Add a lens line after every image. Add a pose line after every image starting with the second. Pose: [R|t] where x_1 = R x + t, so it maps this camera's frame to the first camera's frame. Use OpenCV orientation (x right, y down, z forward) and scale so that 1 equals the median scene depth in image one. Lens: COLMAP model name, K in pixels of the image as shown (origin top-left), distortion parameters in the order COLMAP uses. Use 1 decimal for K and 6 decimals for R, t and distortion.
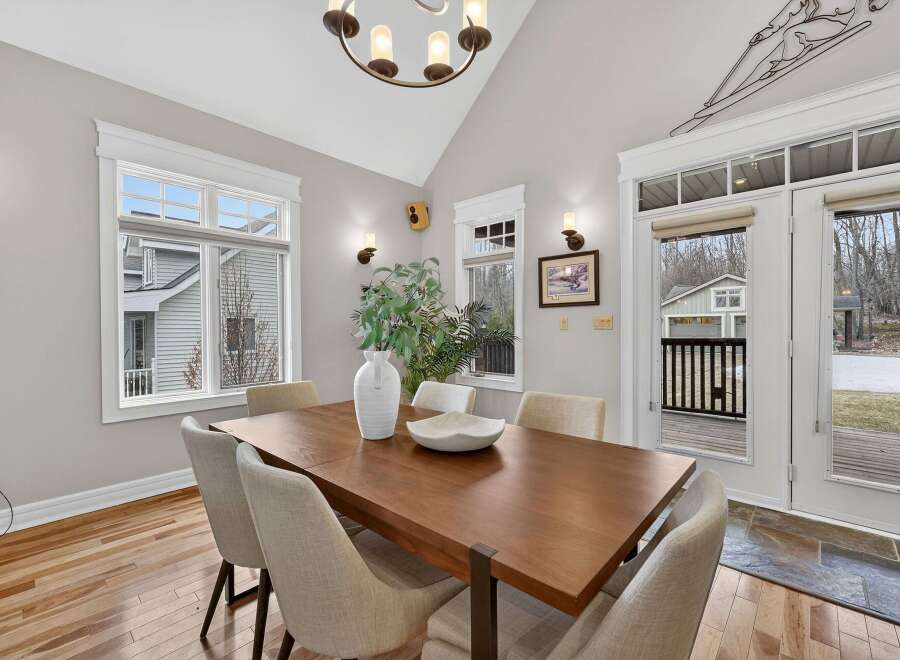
lens RADIAL K [[404.6, 0, 449.9], [0, 404.6, 328.8], [0, 0, 1]] dist [-0.002303, -0.000270]
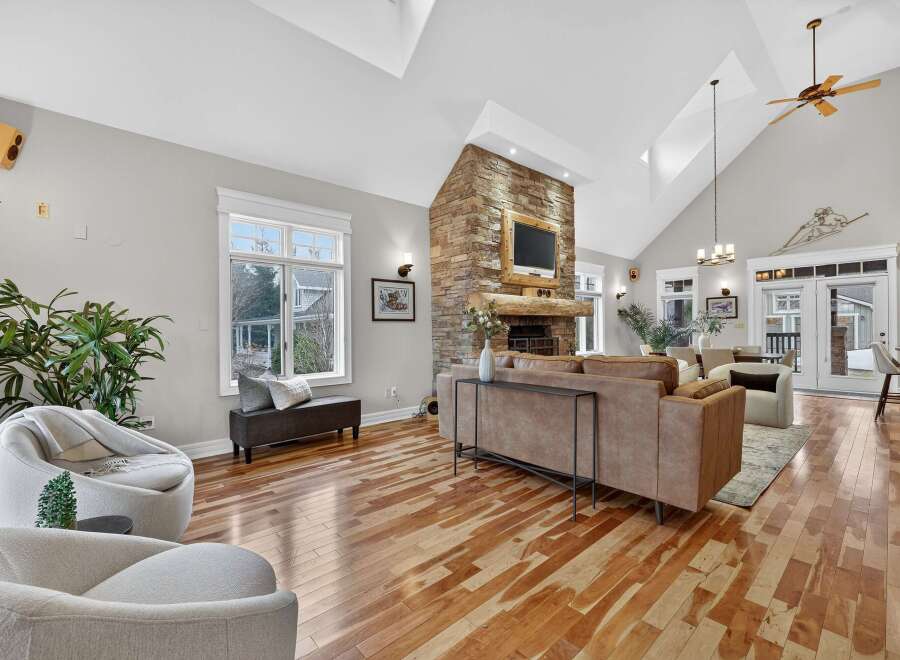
lens RADIAL K [[404.6, 0, 449.4], [0, 404.6, 328.9], [0, 0, 1]] dist [-0.002303, -0.000270]
pose [[0.995556, -0.001654, -0.094153, -1.130042], [0.001233, 0.999989, -0.004520, 0.016604], [0.094160, 0.004384, 0.995547, -1.603515]]
